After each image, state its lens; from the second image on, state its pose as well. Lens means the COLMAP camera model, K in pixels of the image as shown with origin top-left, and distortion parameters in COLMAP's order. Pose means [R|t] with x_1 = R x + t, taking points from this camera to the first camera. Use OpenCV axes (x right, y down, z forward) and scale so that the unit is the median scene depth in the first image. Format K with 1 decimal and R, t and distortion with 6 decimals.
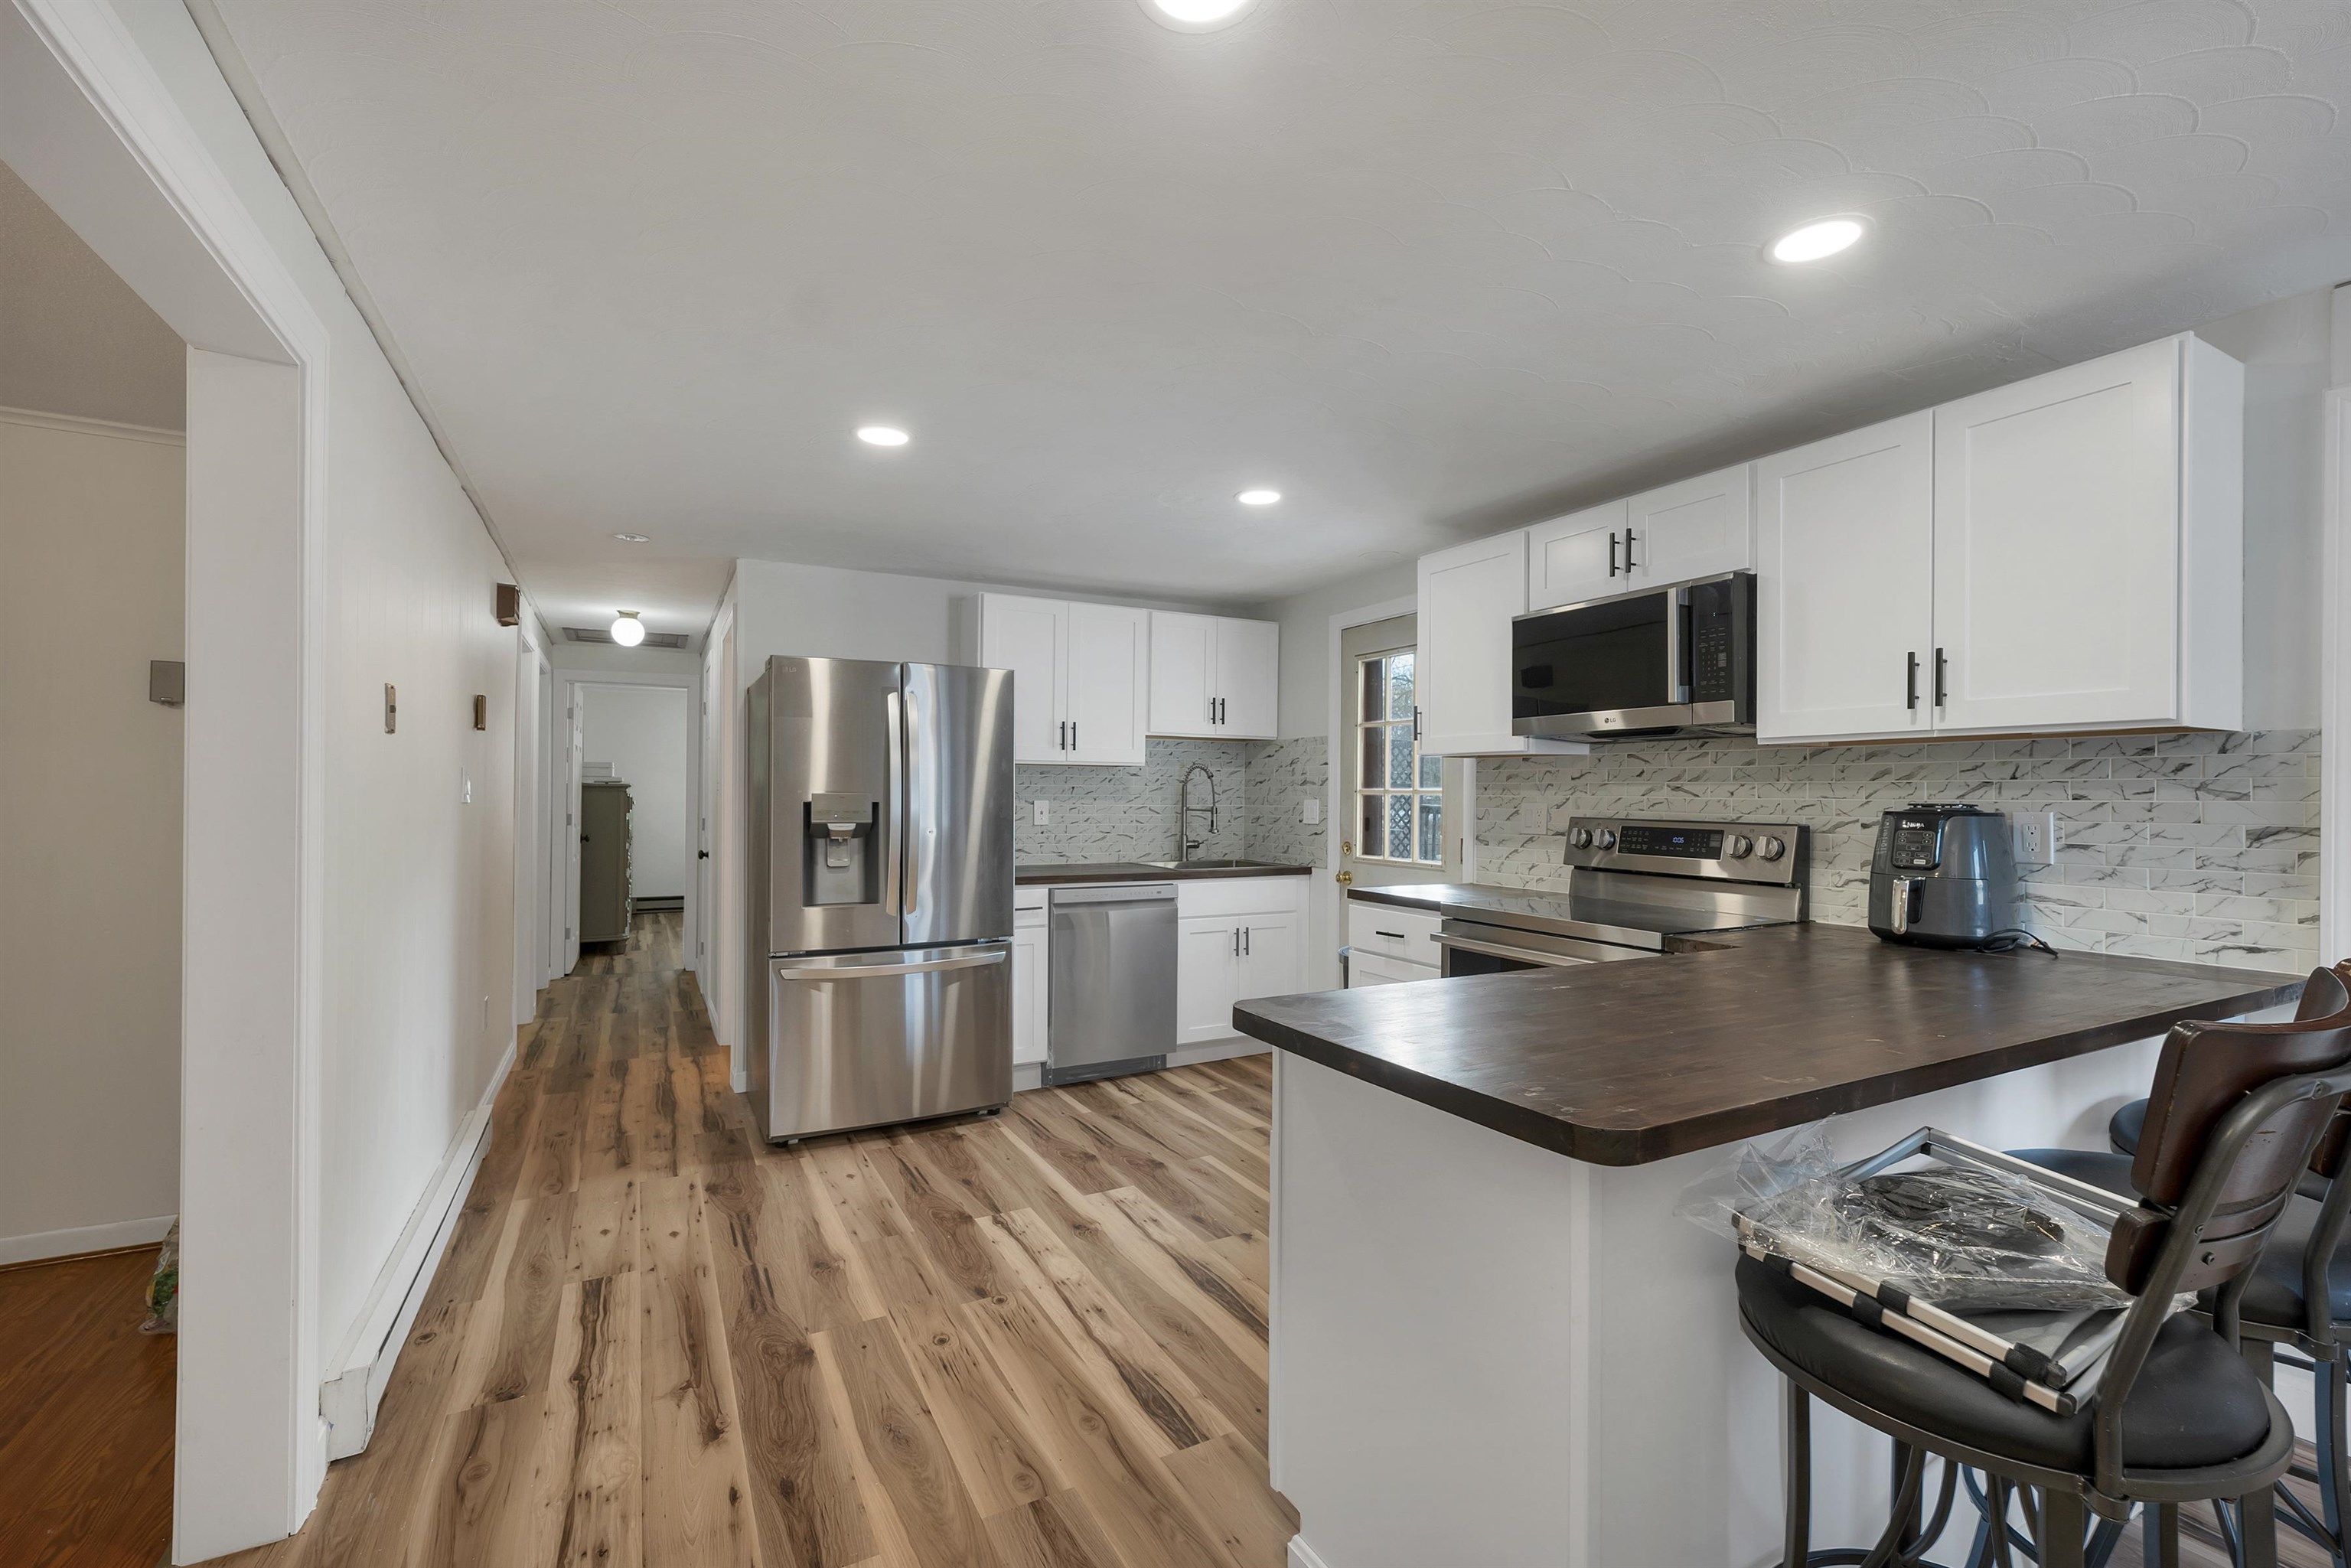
lens RADIAL K [[993.3, 0, 1171.7], [0, 993.3, 794.7], [0, 0, 1]] dist [-0.000111, -0.000324]
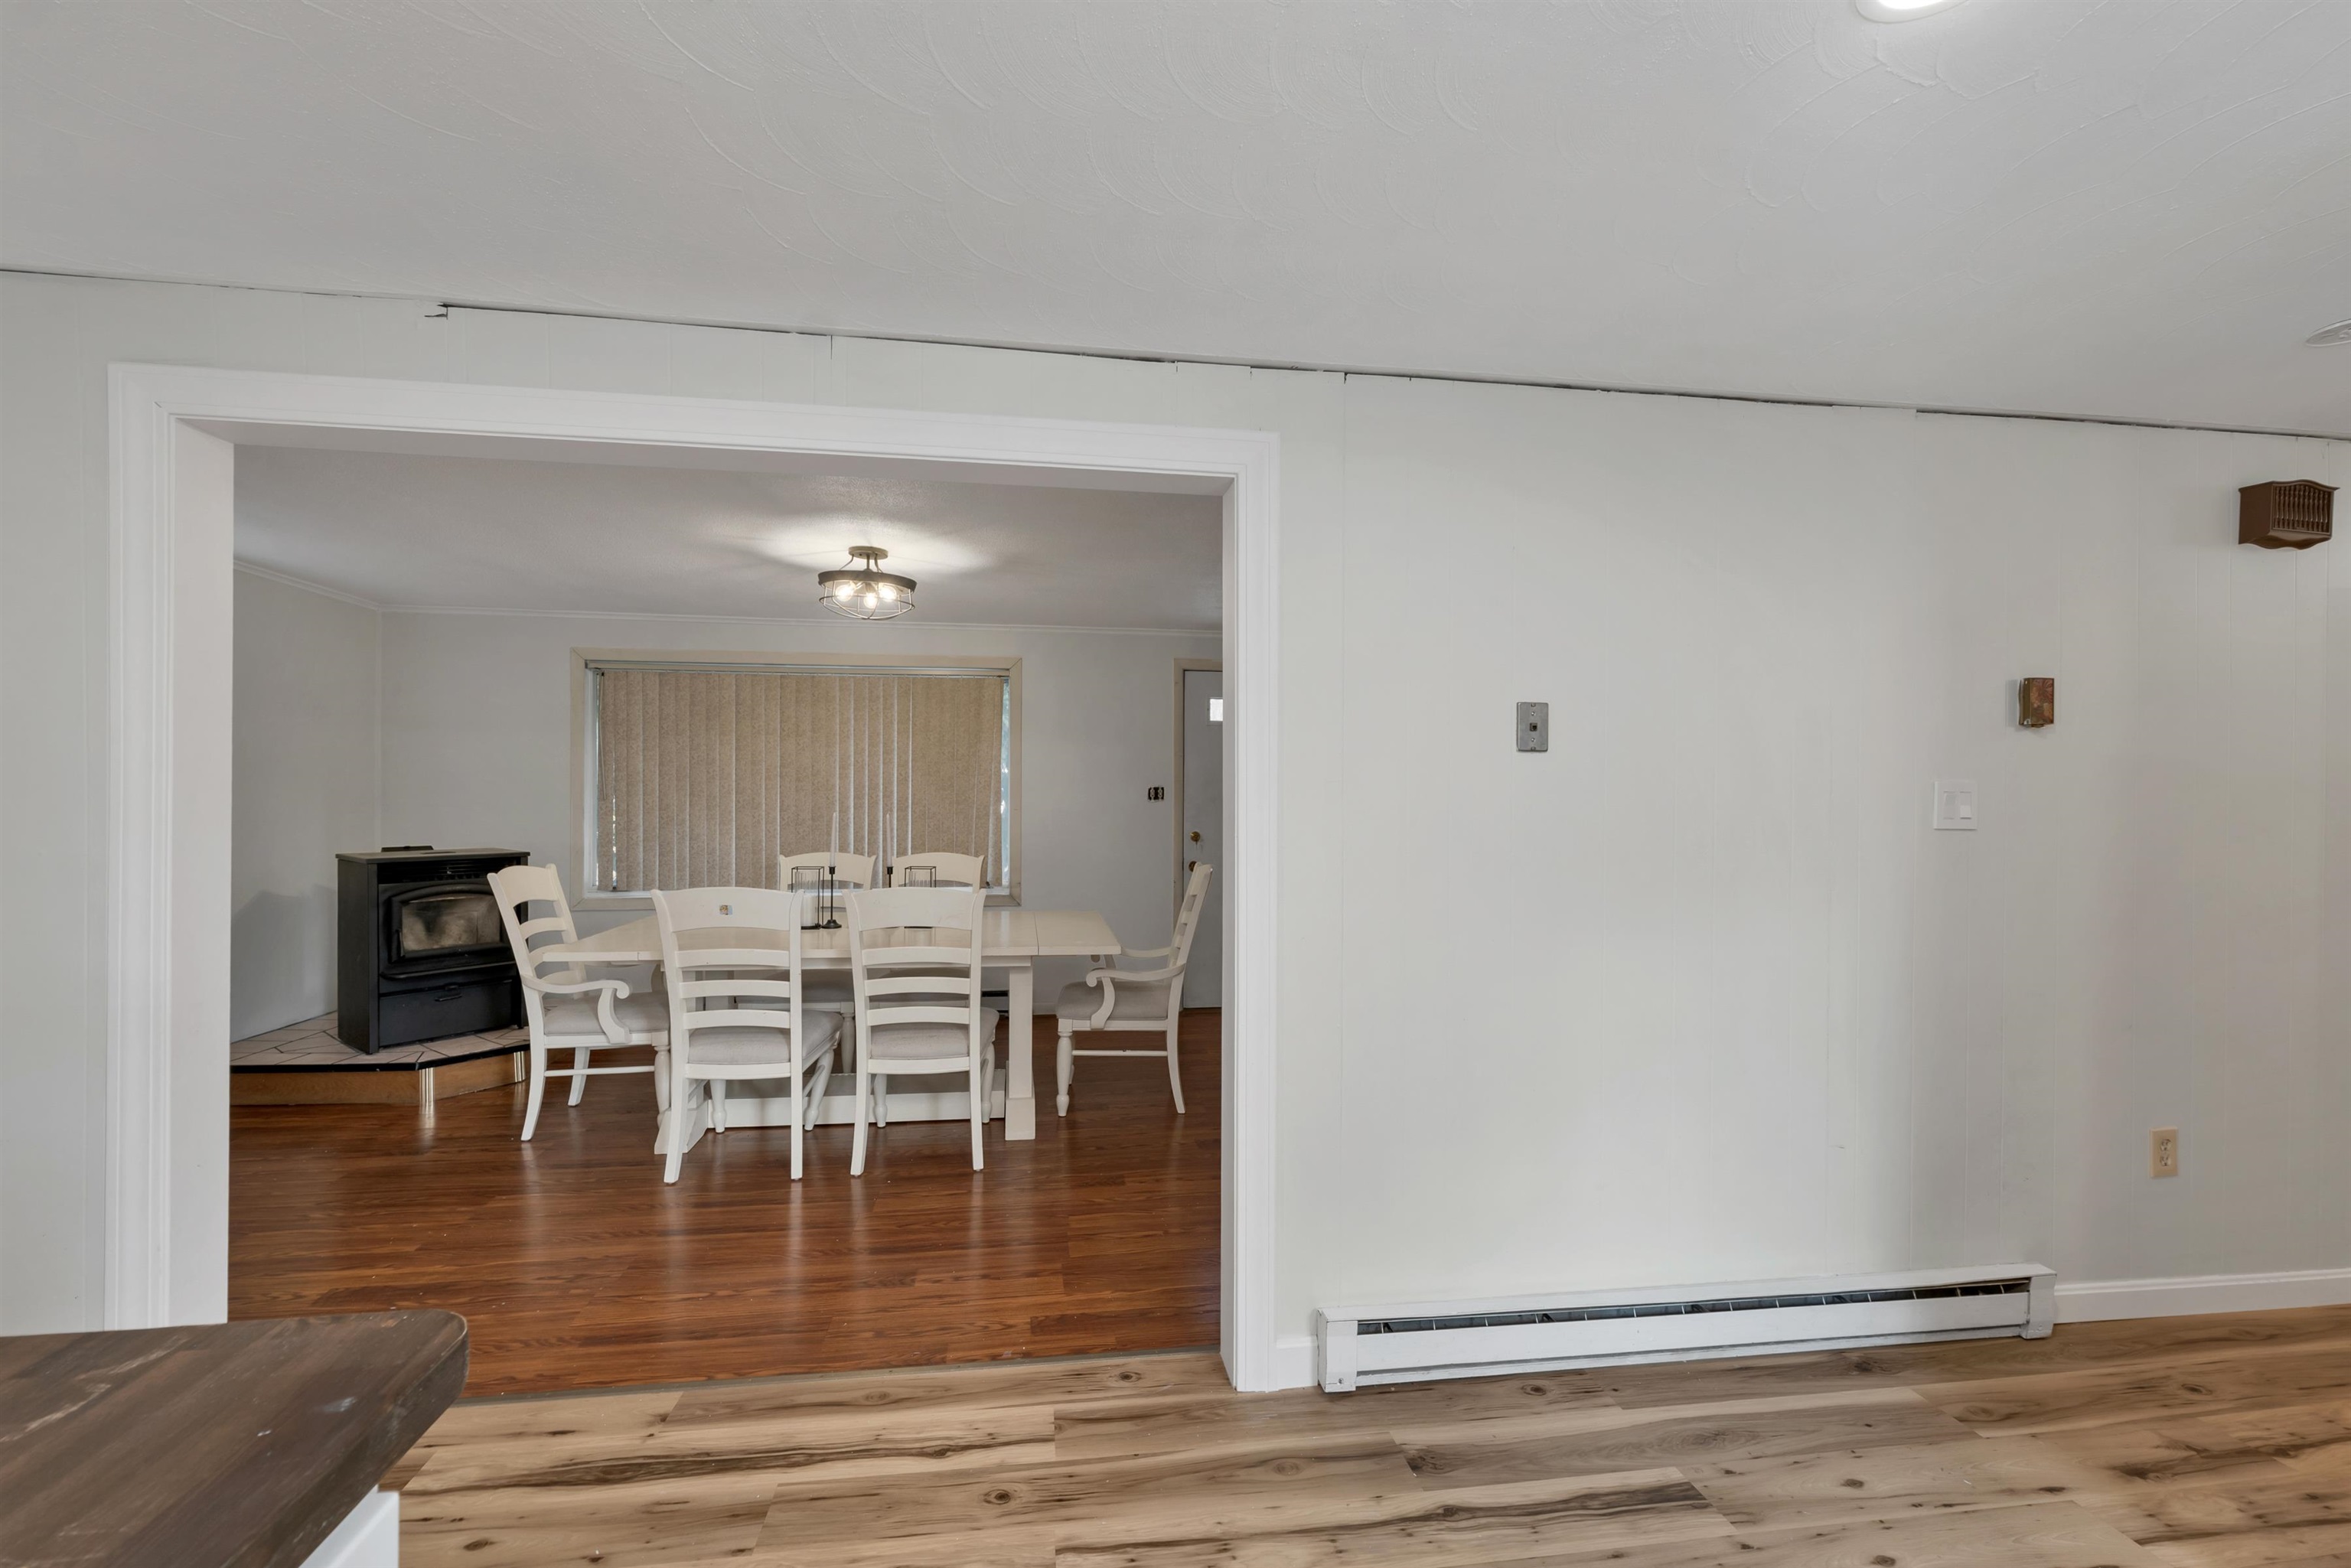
lens RADIAL K [[968.0, 0, 1161.9], [0, 968.0, 808.8], [0, 0, 1]] dist [0.000418, -0.000042]
pose [[-0.339785, -0.006800, -0.940479, 0.198340], [-0.010528, 0.999939, -0.003426, -0.000653], [0.940444, 0.008738, -0.339836, 0.802253]]
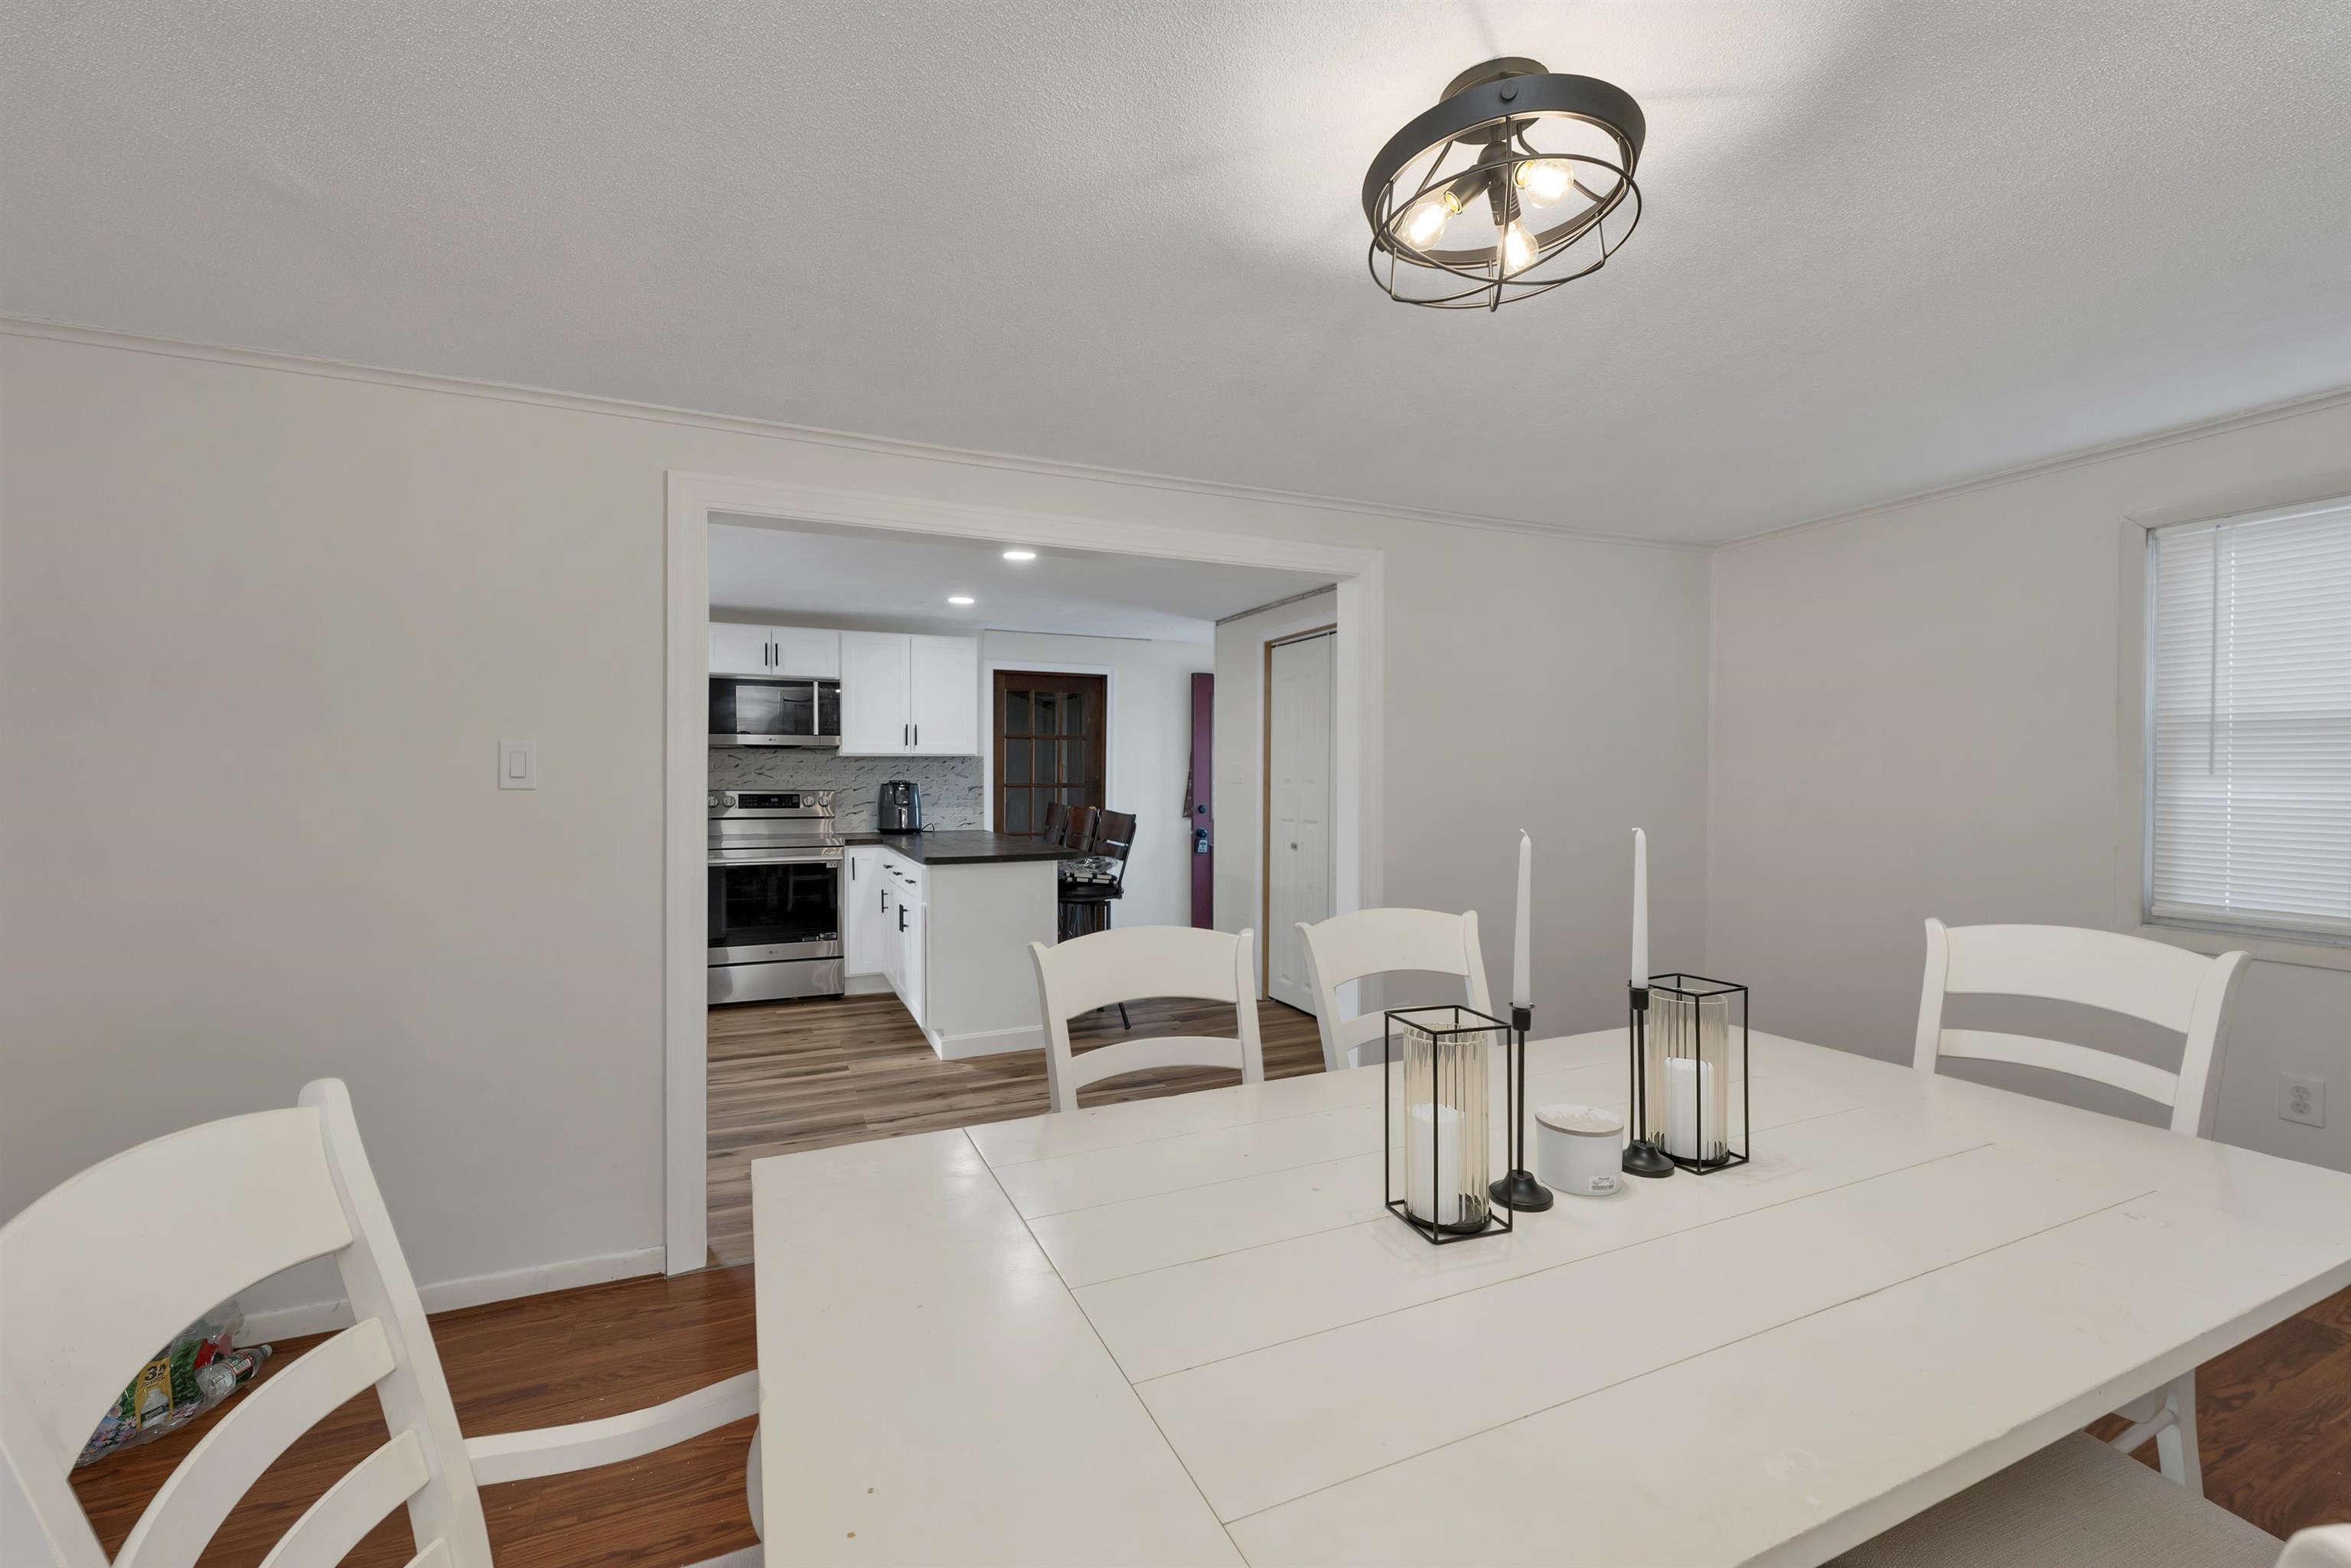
lens RADIAL K [[935.3, 0, 1162.6], [0, 935.3, 791.4], [0, 0, 1]] dist [0.001956, 0.000146]
pose [[0.081951, -0.025251, 0.996316, -1.411548], [-0.002475, 0.999671, 0.025540, -0.023077], [-0.996633, -0.004559, 0.081861, 0.078965]]
